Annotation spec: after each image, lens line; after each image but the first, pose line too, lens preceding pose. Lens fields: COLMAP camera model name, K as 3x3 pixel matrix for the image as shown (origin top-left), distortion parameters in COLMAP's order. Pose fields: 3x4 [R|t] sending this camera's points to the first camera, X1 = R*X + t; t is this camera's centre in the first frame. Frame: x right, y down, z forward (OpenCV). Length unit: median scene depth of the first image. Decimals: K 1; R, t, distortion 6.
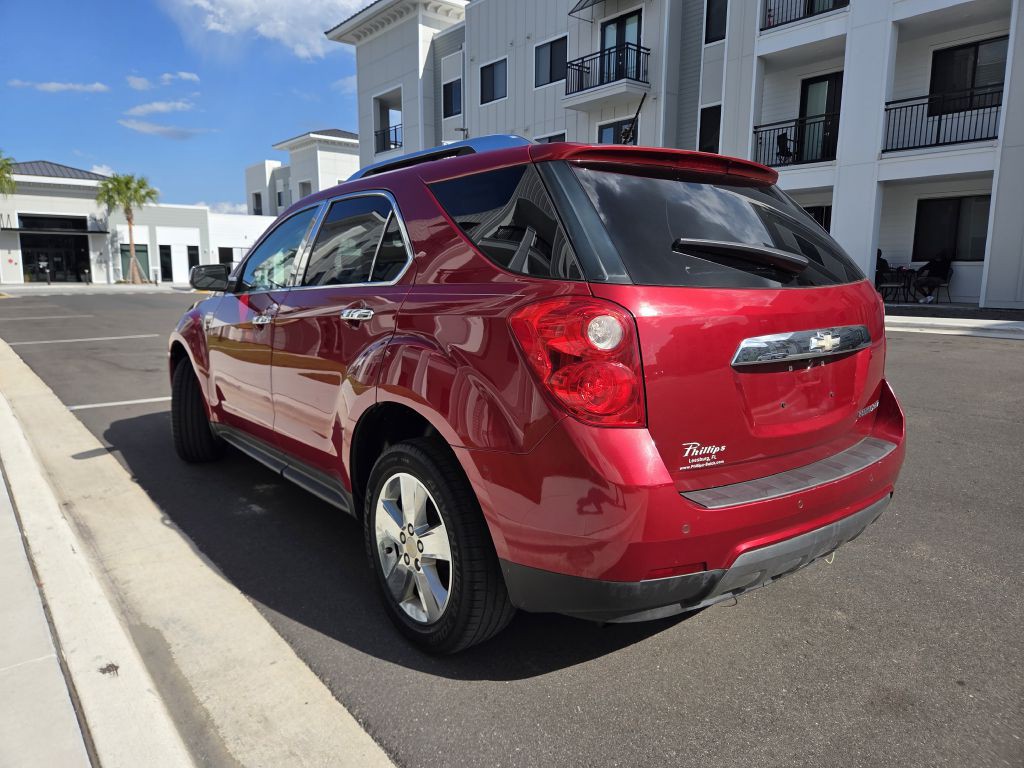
lens RADIAL K [[696.0, 0, 512.8], [0, 696.0, 372.8], [0, 0, 1]] dist [0.050608, -0.041325]
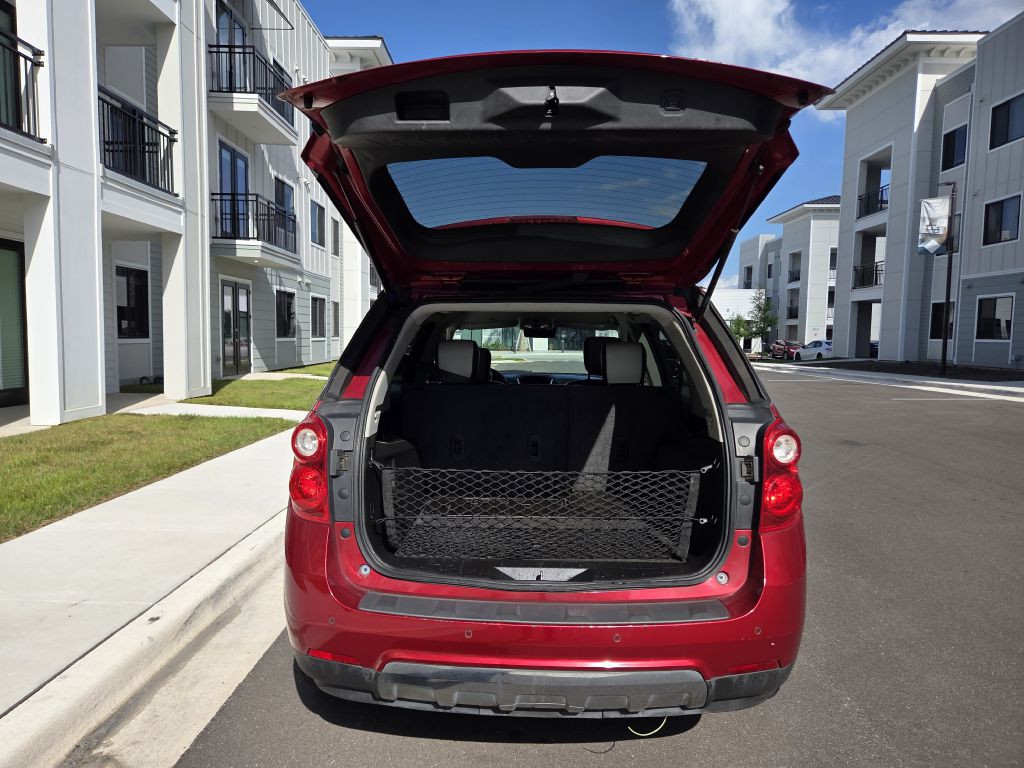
lens RADIAL K [[690.4, 0, 506.7], [0, 690.4, 392.0], [0, 0, 1]] dist [0.052291, -0.047829]
pose [[0.766455, 0.058770, -0.639604, 0.127271], [-0.103252, 0.994128, -0.032384, -0.015217], [0.633945, 0.090861, 0.768022, 0.030668]]
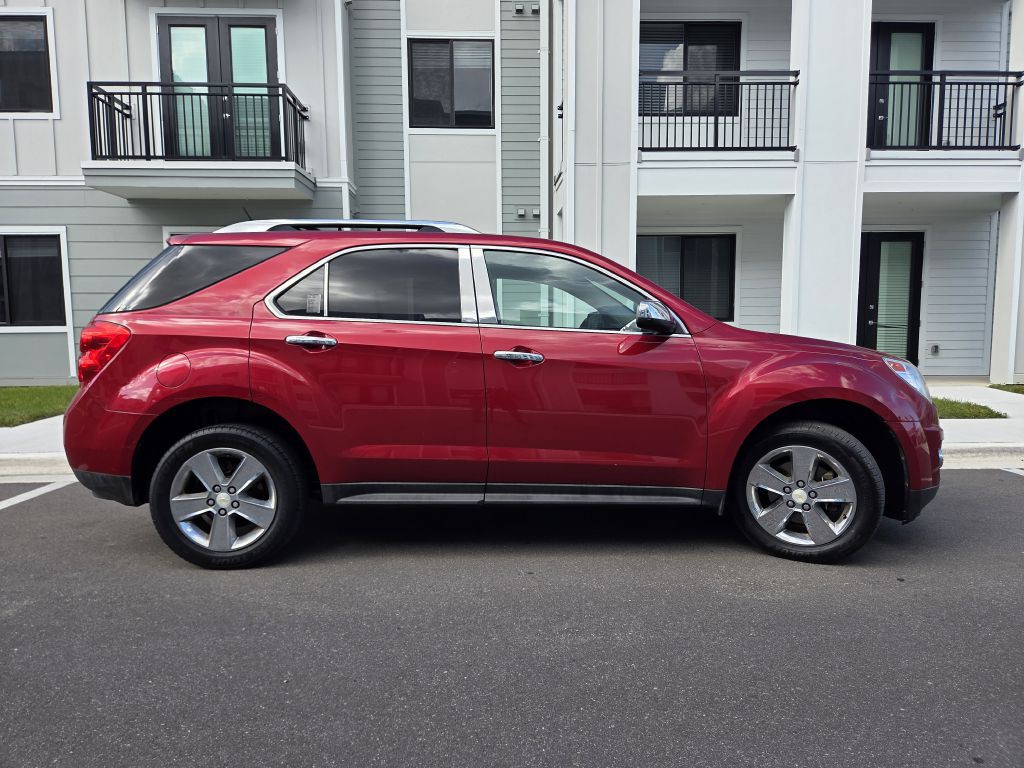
lens RADIAL K [[696.1, 0, 512.0], [0, 696.1, 384.0], [0, 0, 1]] dist [0.054982, -0.046305]
pose [[-0.602155, 0.063941, -0.795815, 0.177233], [-0.111747, 0.980225, 0.163312, -0.050467], [0.790520, 0.187269, -0.583102, 0.391753]]
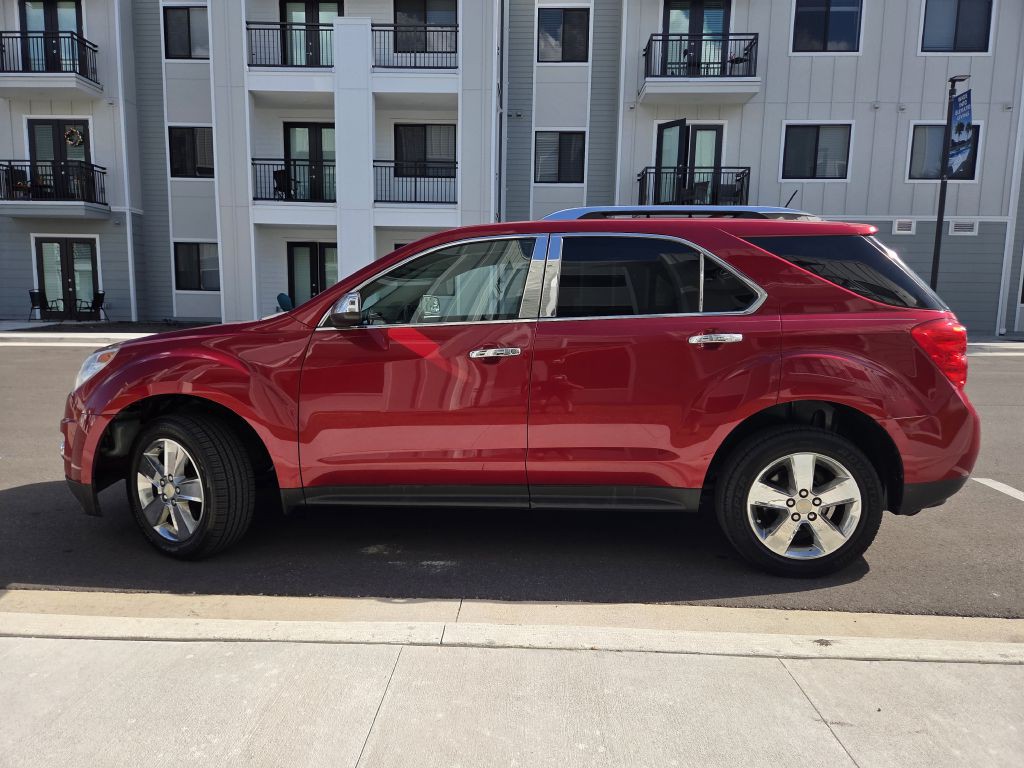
lens RADIAL K [[696.1, 0, 512.0], [0, 696.1, 384.0], [0, 0, 1]] dist [0.054982, -0.046305]
pose [[0.649577, -0.079179, 0.756162, -0.217796], [0.097821, 0.995000, 0.020155, -0.009967], [-0.753977, 0.060877, 0.654075, 0.073900]]
